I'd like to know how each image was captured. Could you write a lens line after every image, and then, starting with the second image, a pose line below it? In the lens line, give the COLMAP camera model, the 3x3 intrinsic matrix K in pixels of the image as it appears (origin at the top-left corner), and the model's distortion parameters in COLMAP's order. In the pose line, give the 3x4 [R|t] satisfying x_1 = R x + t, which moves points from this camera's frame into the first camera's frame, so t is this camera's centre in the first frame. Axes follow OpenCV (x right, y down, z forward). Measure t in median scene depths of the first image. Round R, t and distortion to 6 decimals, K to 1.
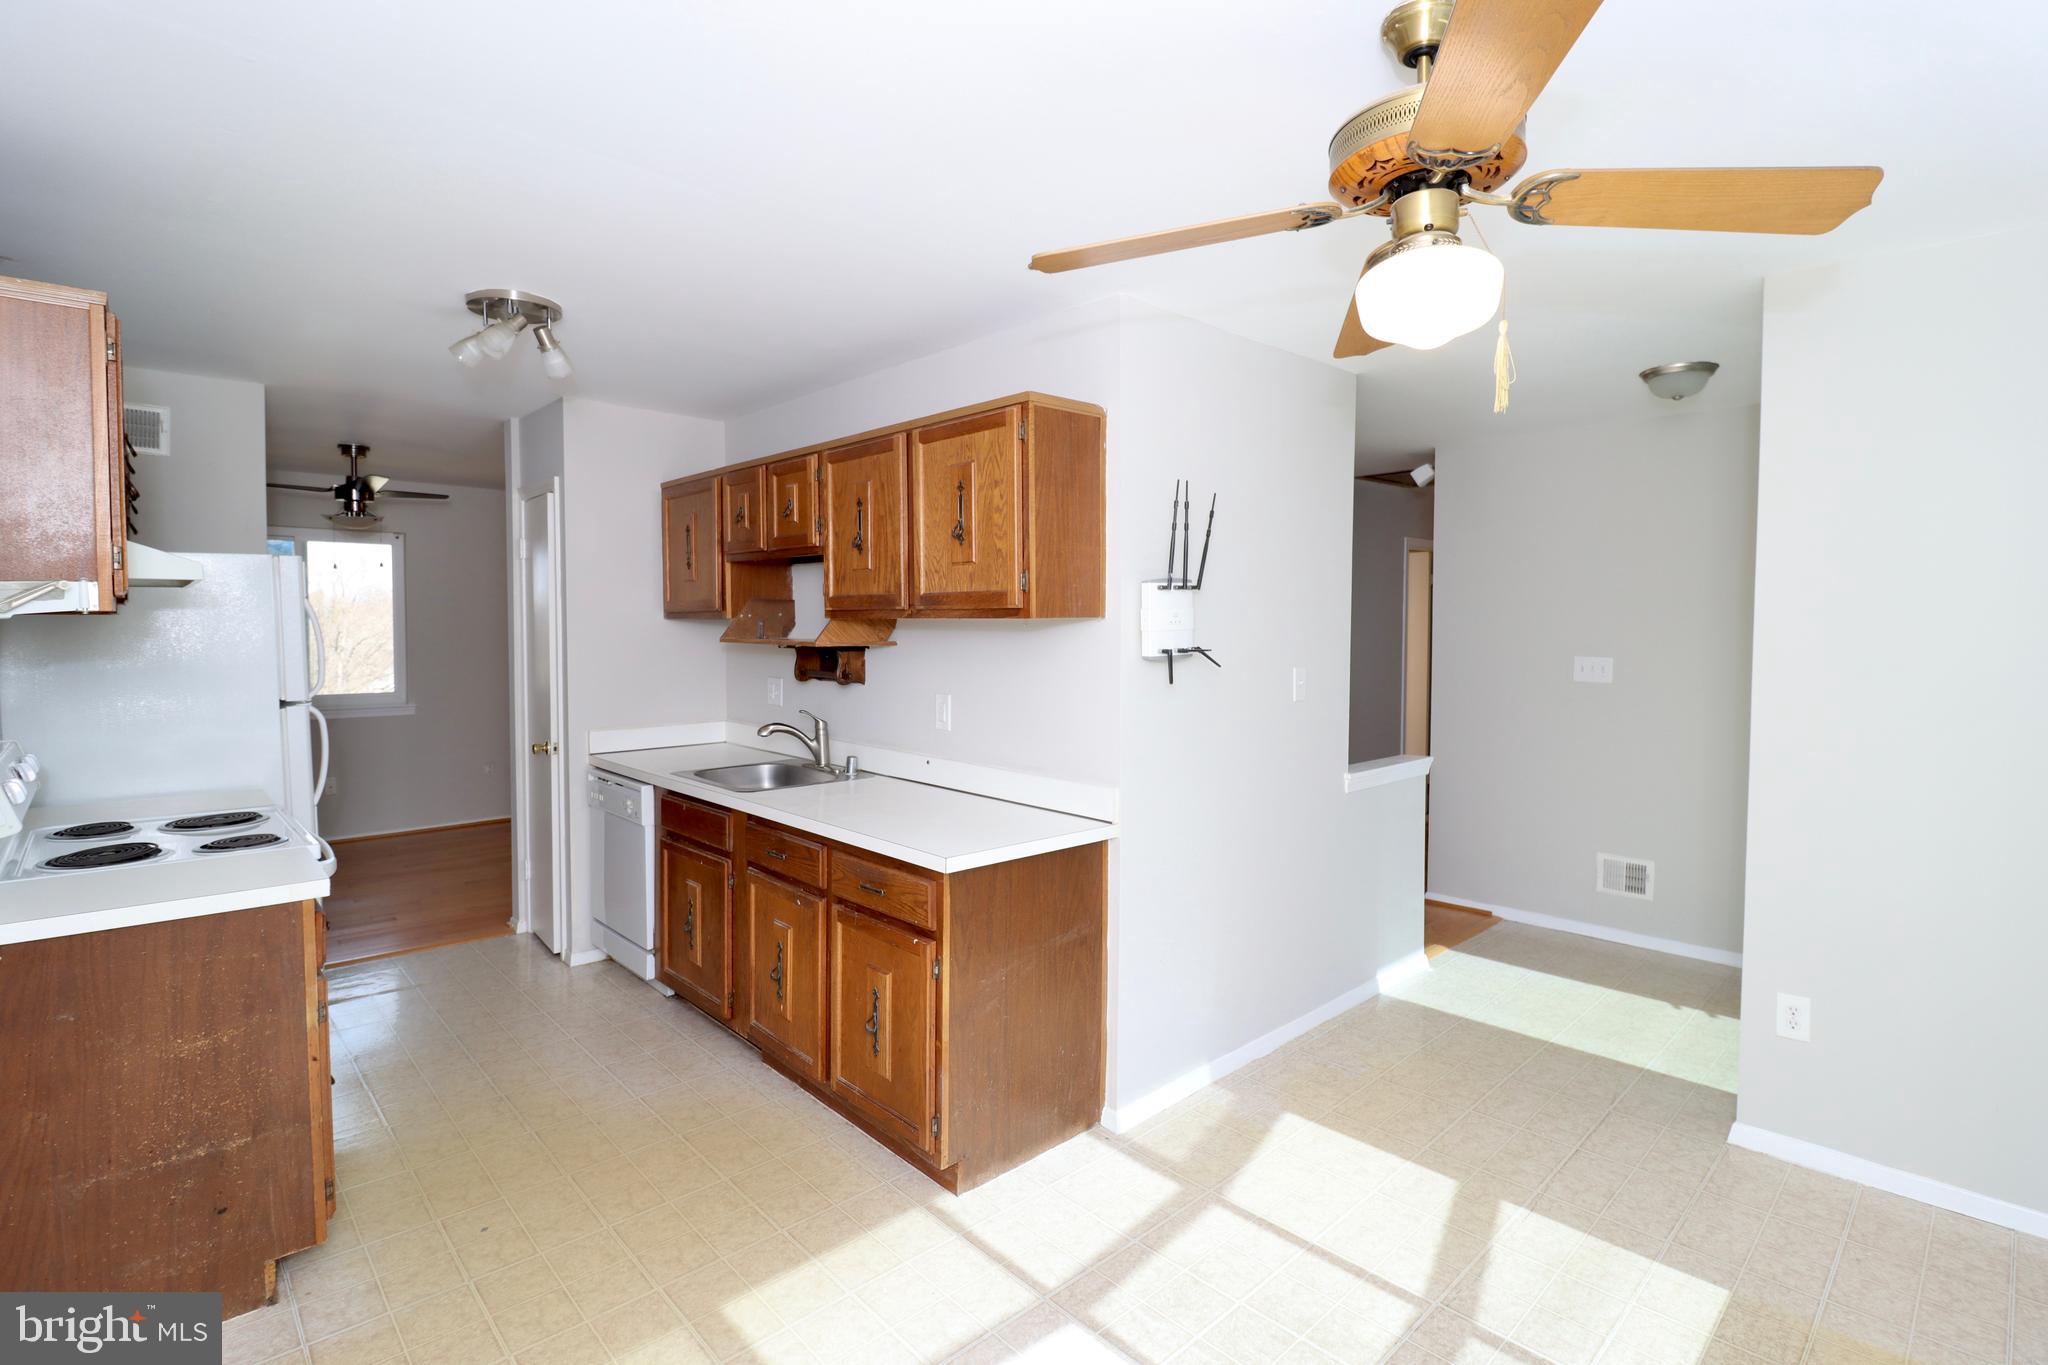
lens RADIAL K [[952.3, 0, 1046.2], [0, 952.3, 659.4], [0, 0, 1]] dist [-0.000650, -0.012667]
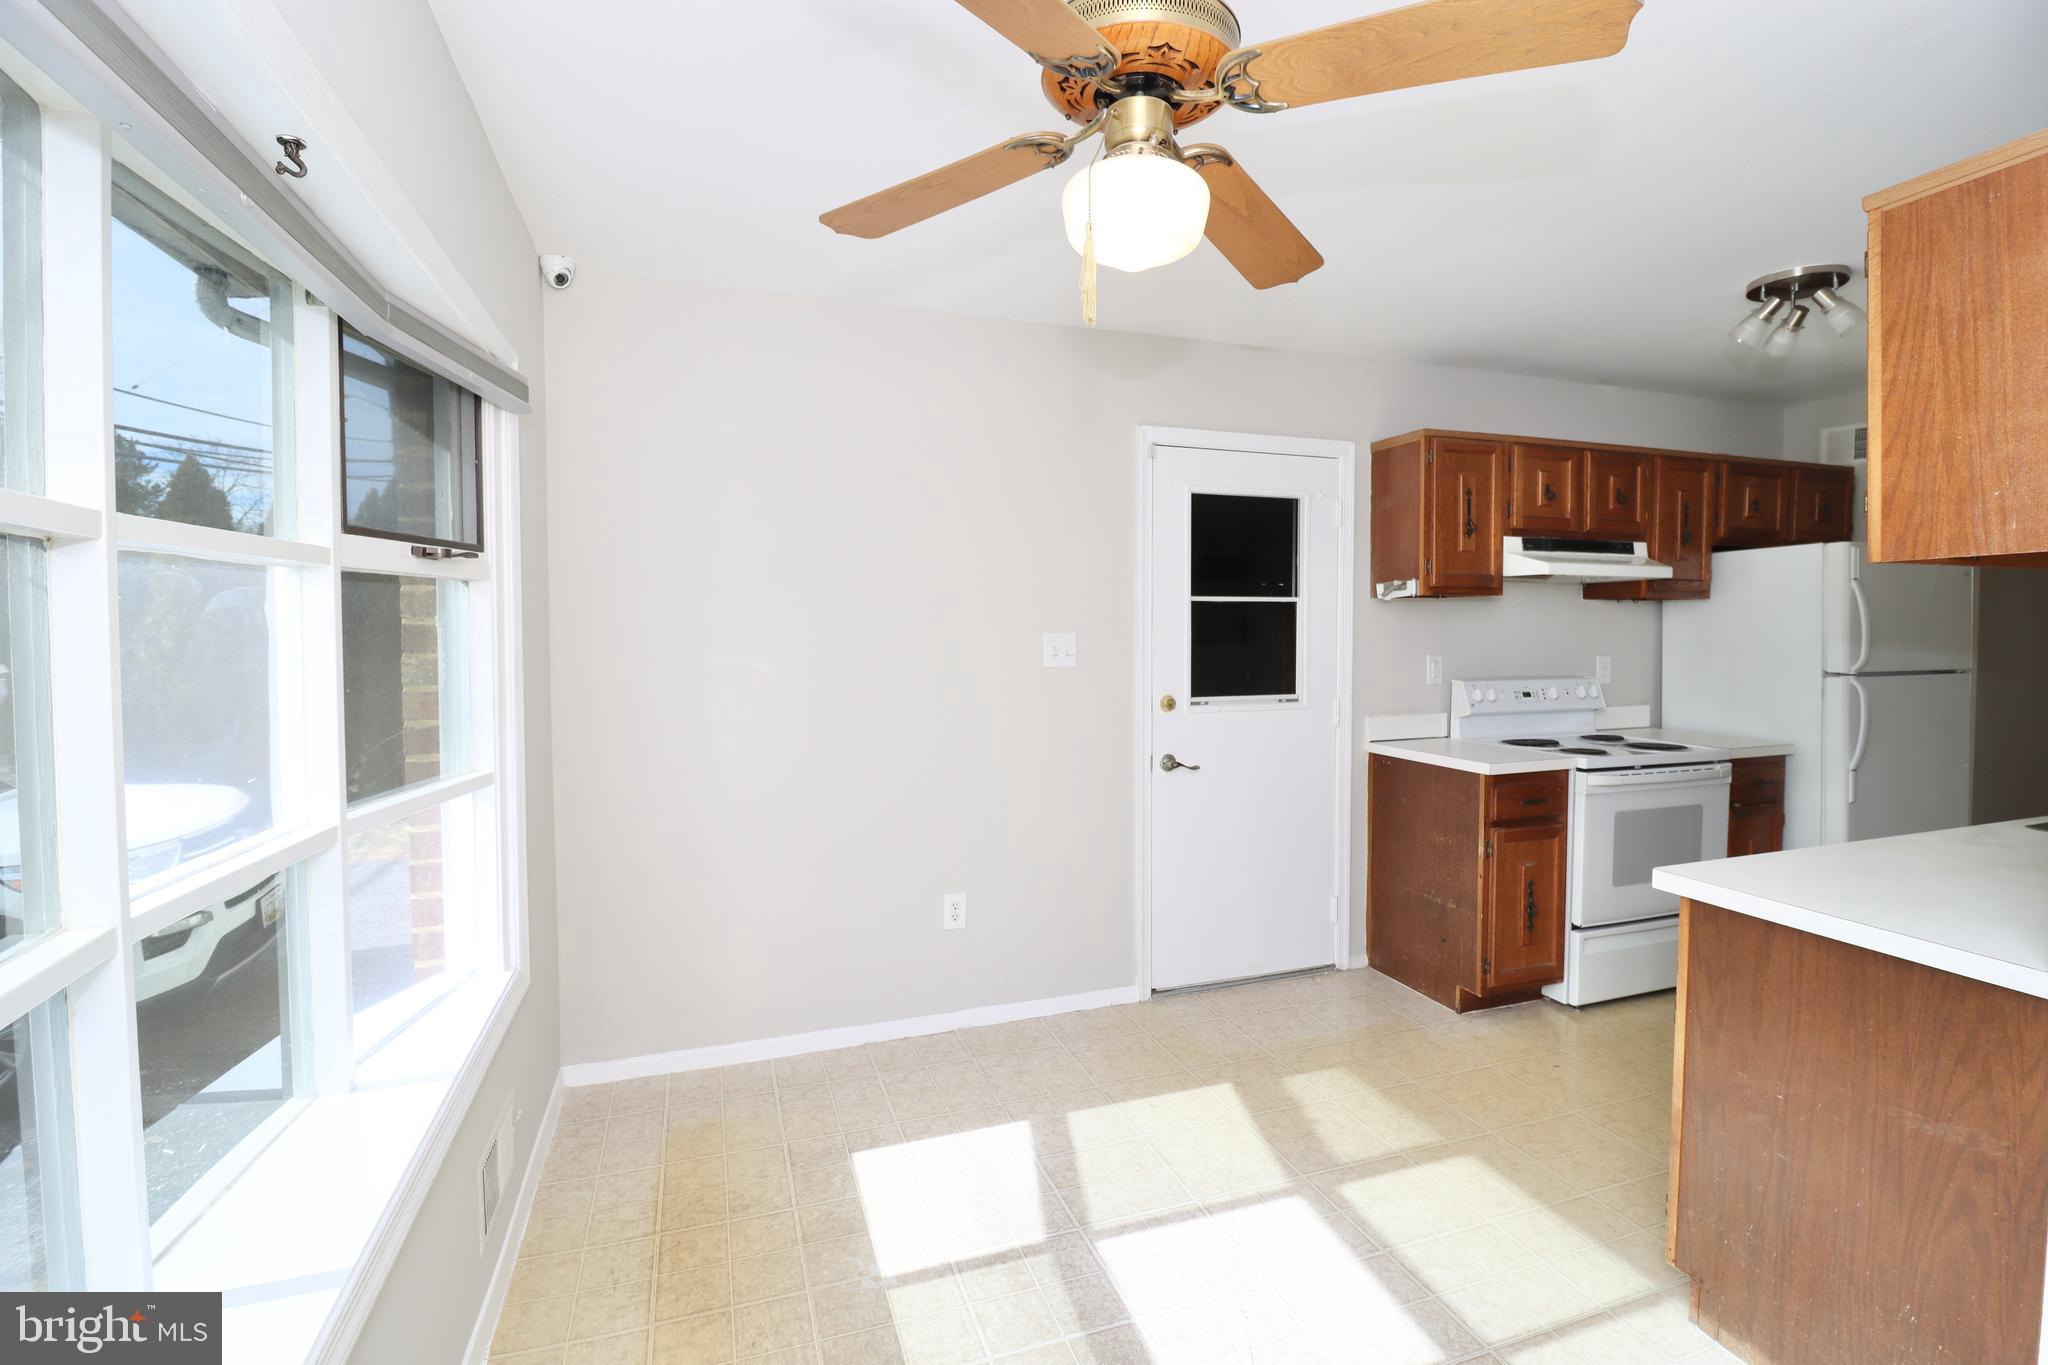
lens RADIAL K [[952.3, 0, 1046.2], [0, 952.3, 659.4], [0, 0, 1]] dist [-0.000650, -0.012667]
pose [[-0.408517, 0.030269, -0.912249, 0.684482], [-0.032629, 0.998327, 0.047737, 0.006811], [0.912167, 0.049267, -0.406846, 0.689349]]
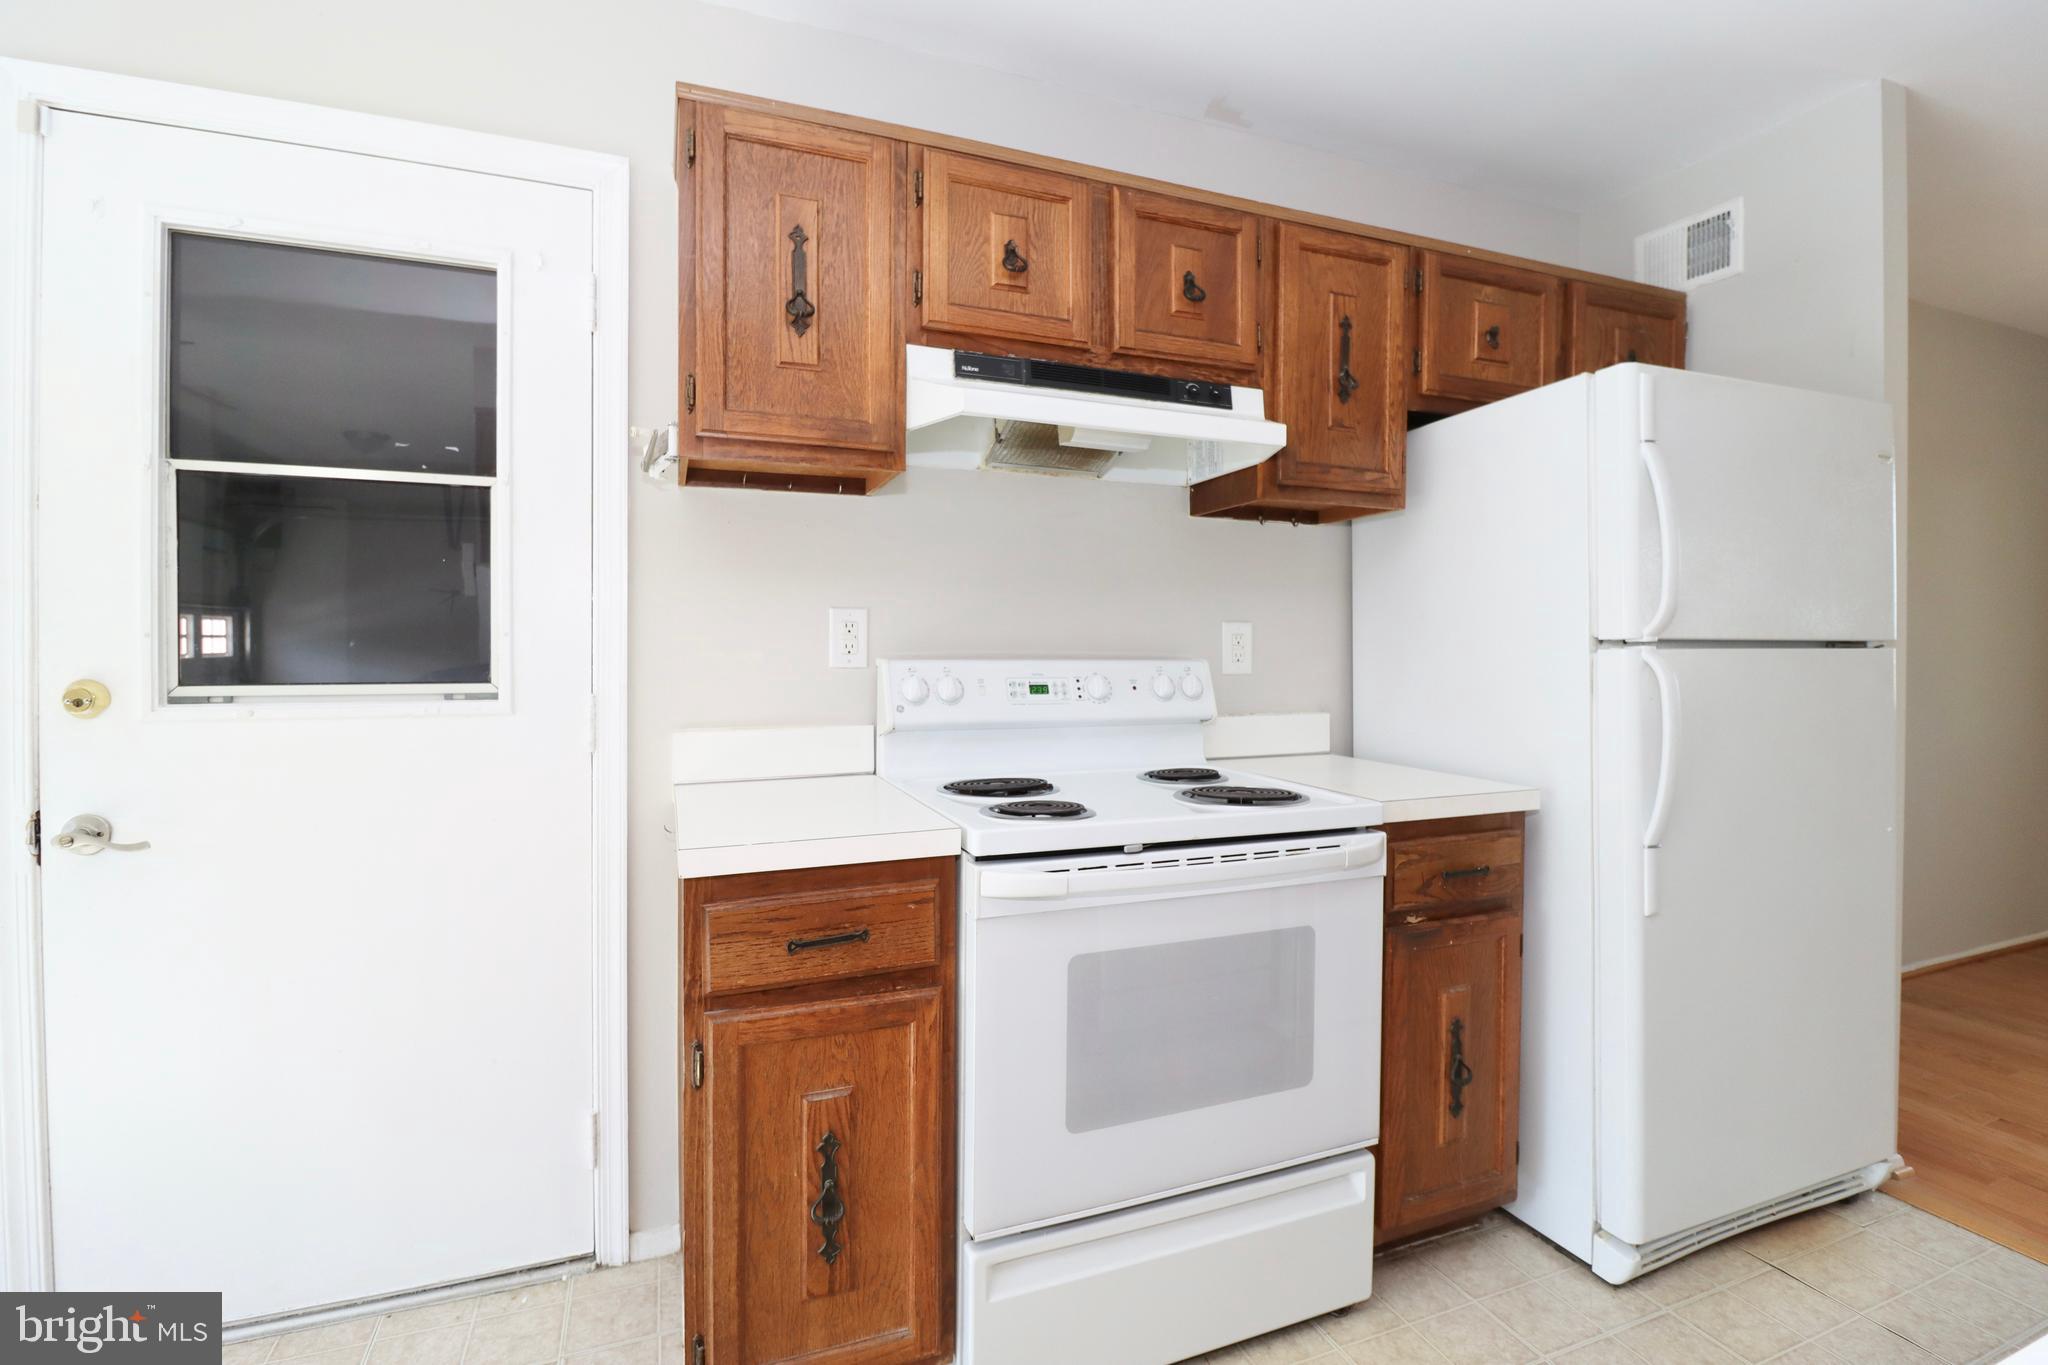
lens RADIAL K [[952.3, 0, 1046.2], [0, 952.3, 659.4], [0, 0, 1]] dist [-0.000650, -0.012667]
pose [[-0.373794, 0.004028, -0.927503, -0.201799], [-0.036893, 0.999135, 0.019207, 0.064709], [0.926778, 0.041398, -0.373322, 1.028867]]
